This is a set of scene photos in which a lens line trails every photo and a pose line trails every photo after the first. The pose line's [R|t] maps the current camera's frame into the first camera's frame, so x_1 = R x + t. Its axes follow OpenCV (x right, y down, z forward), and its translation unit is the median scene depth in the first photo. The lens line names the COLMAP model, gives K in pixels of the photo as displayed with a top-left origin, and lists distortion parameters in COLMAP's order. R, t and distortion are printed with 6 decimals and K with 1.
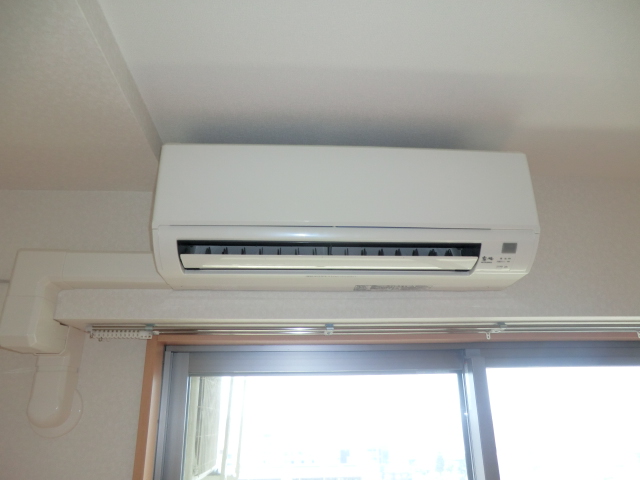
lens RADIAL K [[480.7, 0, 320.3], [0, 480.7, 254.8], [0, 0, 1]] dist [-0.129234, 0.159643]
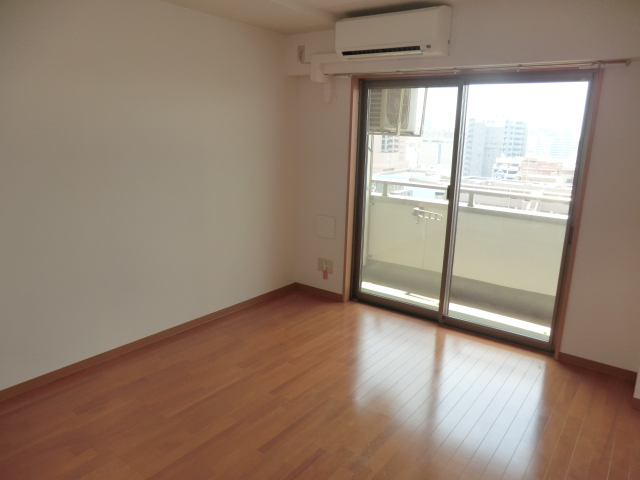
lens RADIAL K [[480.7, 0, 320.3], [0, 480.7, 254.8], [0, 0, 1]] dist [-0.129234, 0.159643]
pose [[0.766643, 0.190816, -0.613065, 1.898098], [0.183093, 0.850206, 0.493586, -0.478454], [0.615415, -0.490652, 0.616867, -1.930593]]
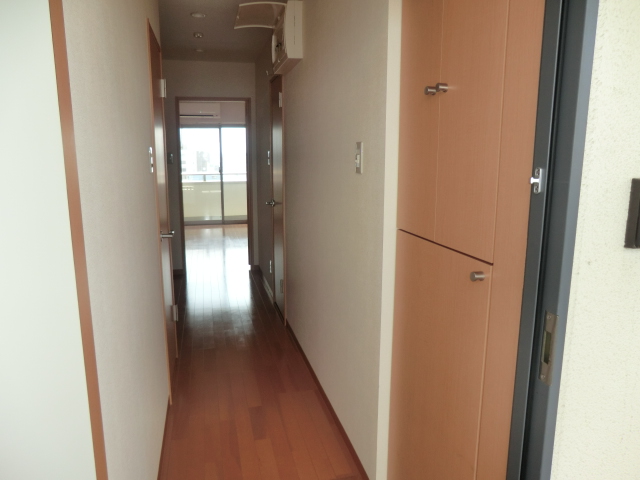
lens RADIAL K [[480.7, 0, 320.3], [0, 480.7, 254.8], [0, 0, 1]] dist [-0.129234, 0.159643]
pose [[0.985318, -0.030343, 0.168011, 0.695167], [-0.059494, 0.861374, 0.504475, -2.256094], [-0.160028, -0.507064, 0.846922, -7.837785]]
